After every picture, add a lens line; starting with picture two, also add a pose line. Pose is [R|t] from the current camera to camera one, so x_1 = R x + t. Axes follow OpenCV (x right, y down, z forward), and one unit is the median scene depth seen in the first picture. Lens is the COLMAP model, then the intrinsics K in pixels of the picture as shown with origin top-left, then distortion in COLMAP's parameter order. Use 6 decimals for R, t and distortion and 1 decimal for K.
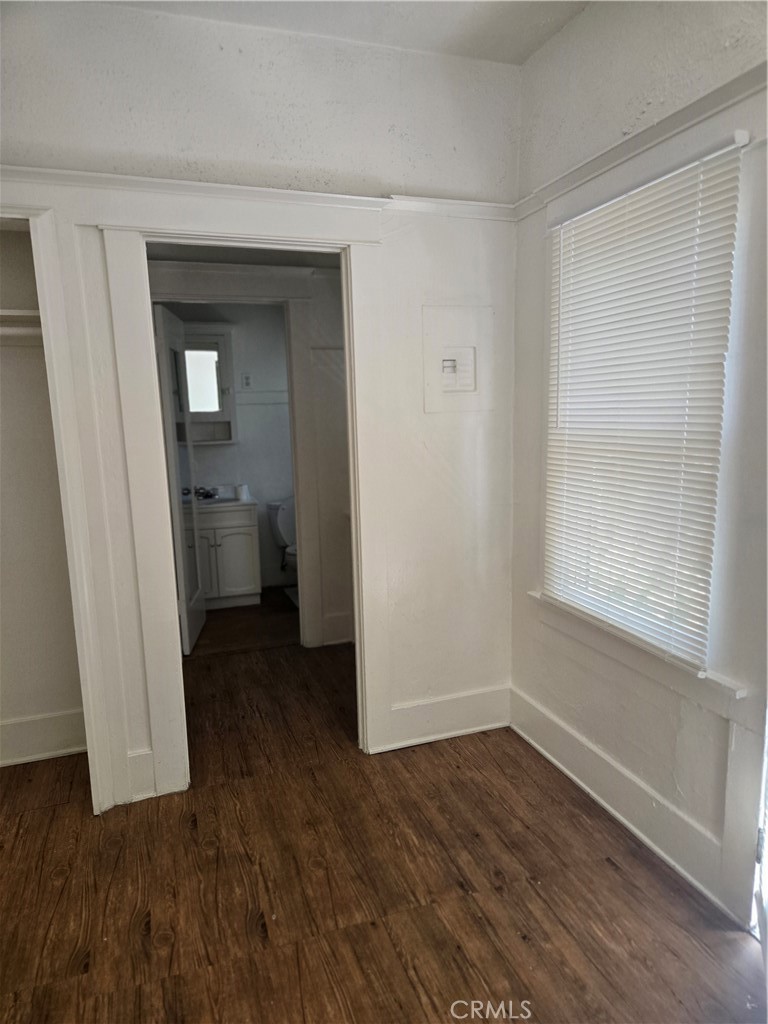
lens RADIAL K [[695.2, 0, 391.5], [0, 695.2, 520.8], [0, 0, 1]] dist [0.077055, -0.058101]
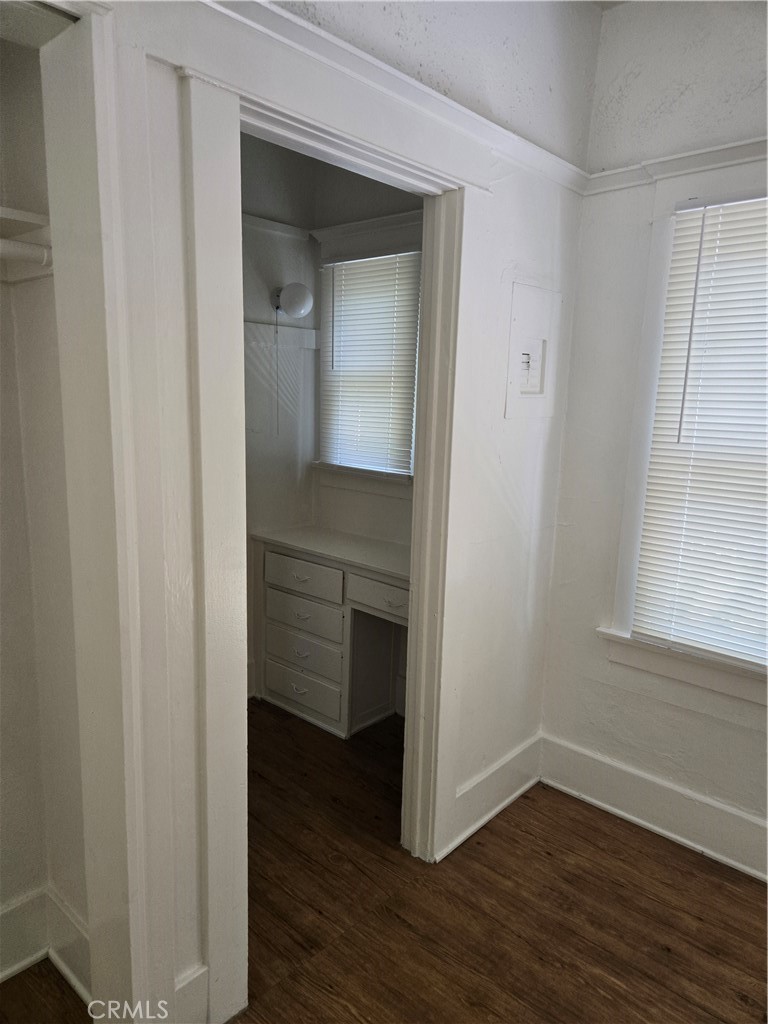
lens RADIAL K [[695.2, 0, 387.2], [0, 695.2, 513.8], [0, 0, 1]] dist [0.077055, -0.058101]
pose [[0.883499, -0.034404, 0.467168, -0.459491], [0.029203, 0.999405, 0.018373, -0.067856], [-0.467522, -0.002590, 0.883977, 0.374180]]
